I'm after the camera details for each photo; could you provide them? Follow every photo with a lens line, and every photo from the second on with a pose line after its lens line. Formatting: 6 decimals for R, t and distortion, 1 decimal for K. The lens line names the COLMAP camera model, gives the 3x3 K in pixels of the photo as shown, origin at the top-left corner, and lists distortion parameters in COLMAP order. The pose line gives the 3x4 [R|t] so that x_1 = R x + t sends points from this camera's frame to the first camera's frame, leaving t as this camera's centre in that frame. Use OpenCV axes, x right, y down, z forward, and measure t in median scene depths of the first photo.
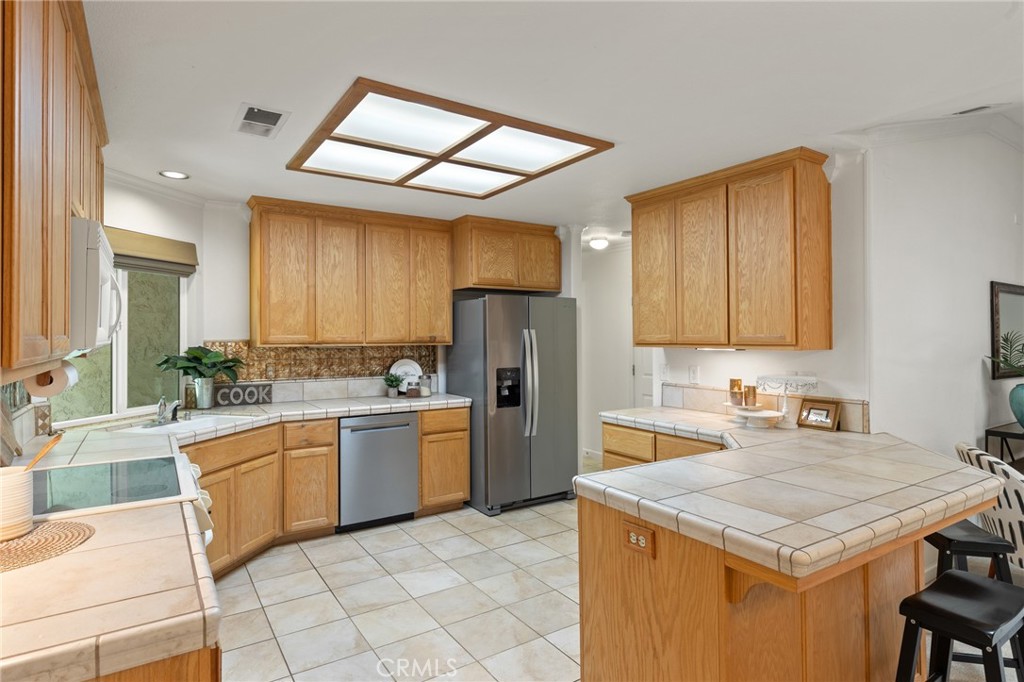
lens RADIAL K [[553.2, 0, 515.7], [0, 553.2, 336.1], [0, 0, 1]] dist [0.007075, -0.000196]
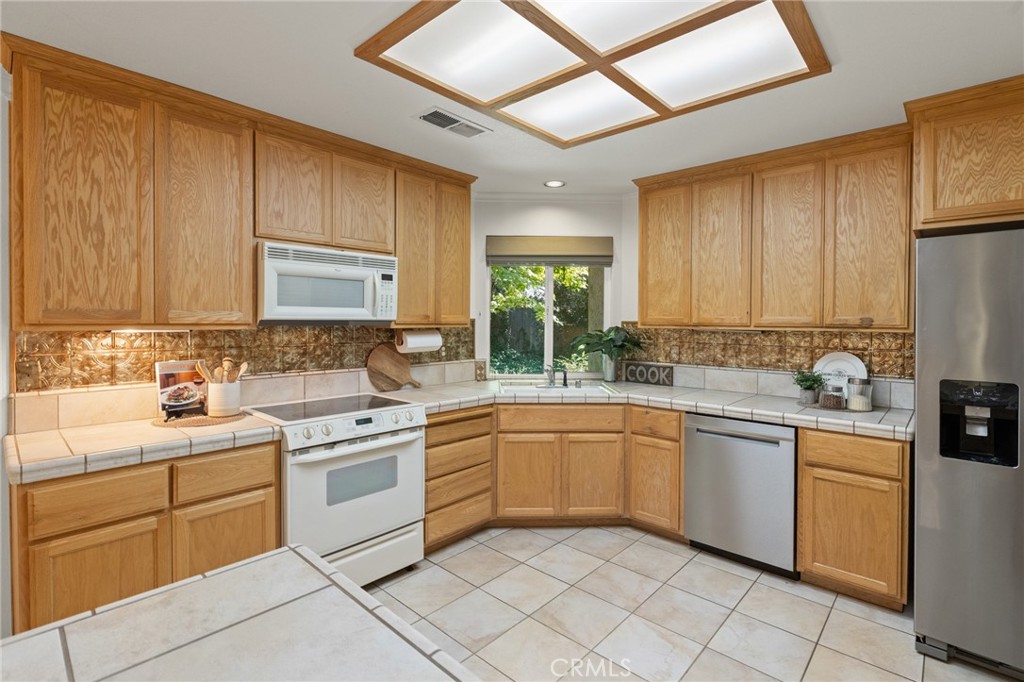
lens RADIAL K [[477.9, 0, 514.6], [0, 477.9, 330.5], [0, 0, 1]] dist [-0.005252, -0.000639]
pose [[0.244709, 0.022794, -0.969329, 0.320258], [-0.008962, 0.999734, 0.021246, 0.007690], [0.969555, 0.003488, 0.244849, 0.544557]]
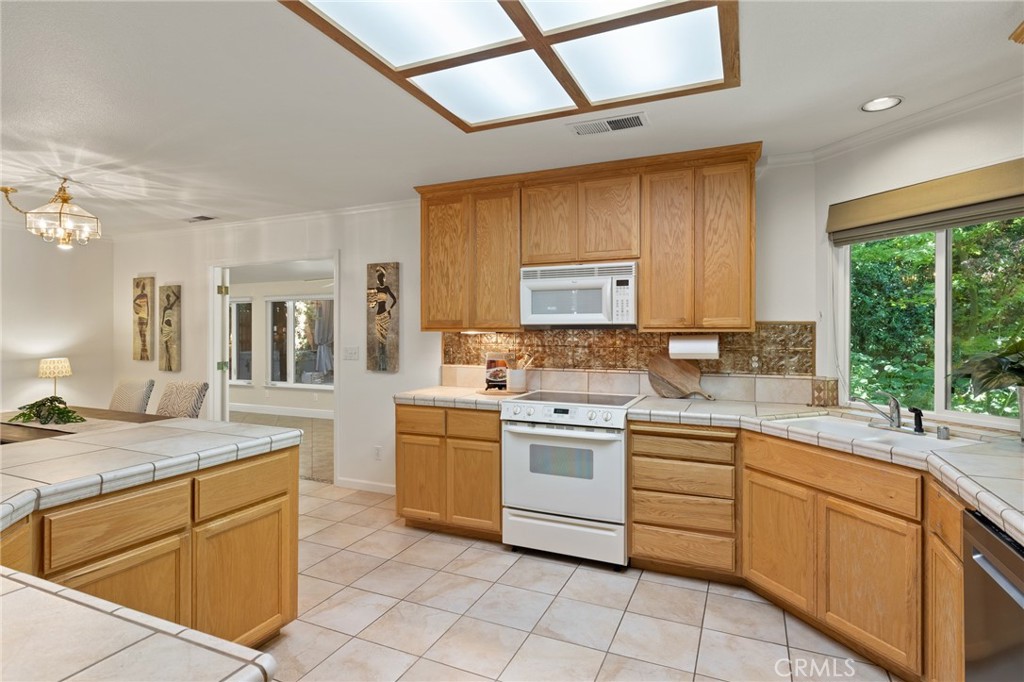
lens RADIAL K [[521.6, 0, 519.1], [0, 521.6, 334.6], [0, 0, 1]] dist [-0.005212, -0.000975]
pose [[-0.840887, 0.007842, -0.541154, 0.159933], [0.000914, 0.999914, 0.013071, 0.014254], [0.541210, 0.010497, -0.840822, 1.102831]]
